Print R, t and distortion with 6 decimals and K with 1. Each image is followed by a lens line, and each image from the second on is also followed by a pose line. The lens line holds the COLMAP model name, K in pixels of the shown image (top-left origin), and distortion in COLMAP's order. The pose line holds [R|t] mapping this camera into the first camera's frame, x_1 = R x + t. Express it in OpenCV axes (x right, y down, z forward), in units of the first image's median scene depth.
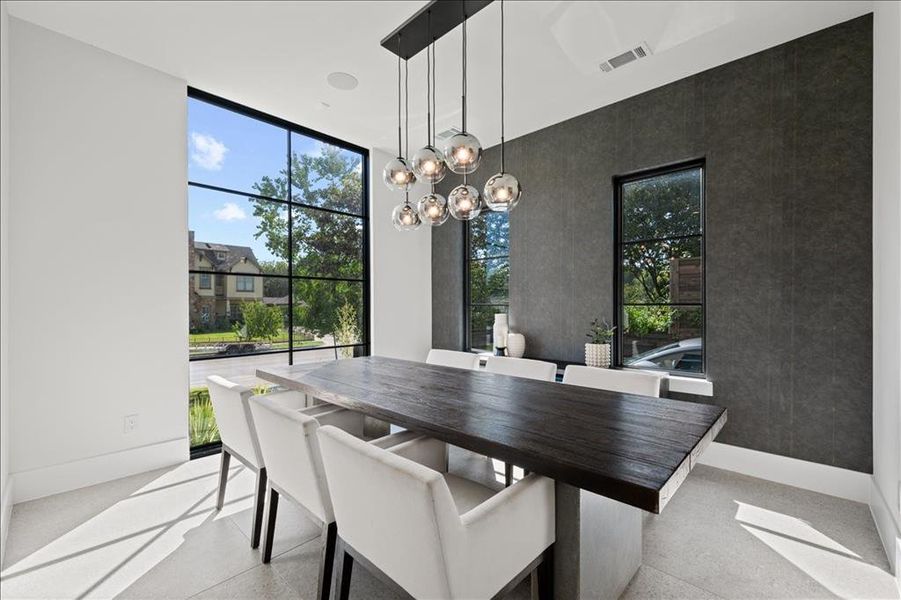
lens RADIAL K [[372.4, 0, 460.3], [0, 372.4, 305.8], [0, 0, 1]] dist [-0.001701, -0.000213]
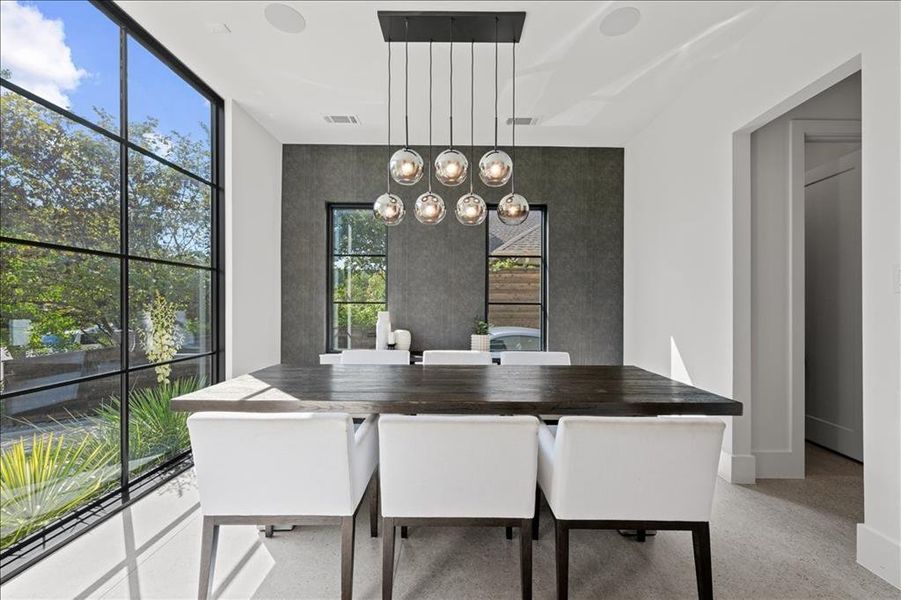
lens RADIAL K [[359.4, 0, 450.7], [0, 359.4, 304.3], [0, 0, 1]] dist [0.000028, 0.000622]
pose [[0.740252, 0.007546, 0.672287, -0.462737], [-0.007063, 0.999969, -0.003447, 0.004054], [-0.672292, -0.002197, 0.740283, 0.155306]]
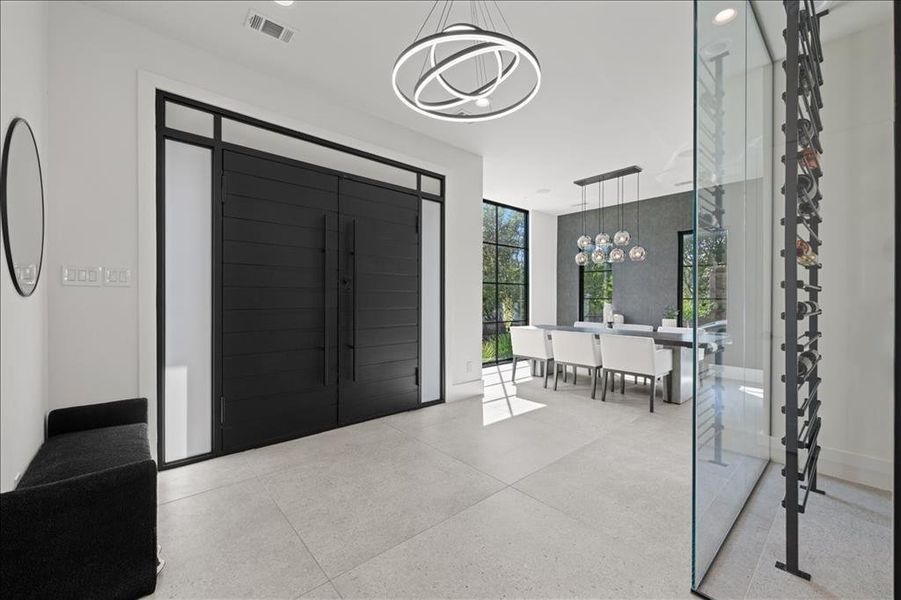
lens RADIAL K [[359.4, 0, 455.0], [0, 359.4, 298.3], [0, 0, 1]] dist [0.000028, 0.000622]
pose [[0.994879, 0.005276, -0.100935, -0.490791], [-0.005385, 0.999985, -0.000815, 0.002304], [0.100929, 0.001354, 0.994893, -0.864445]]
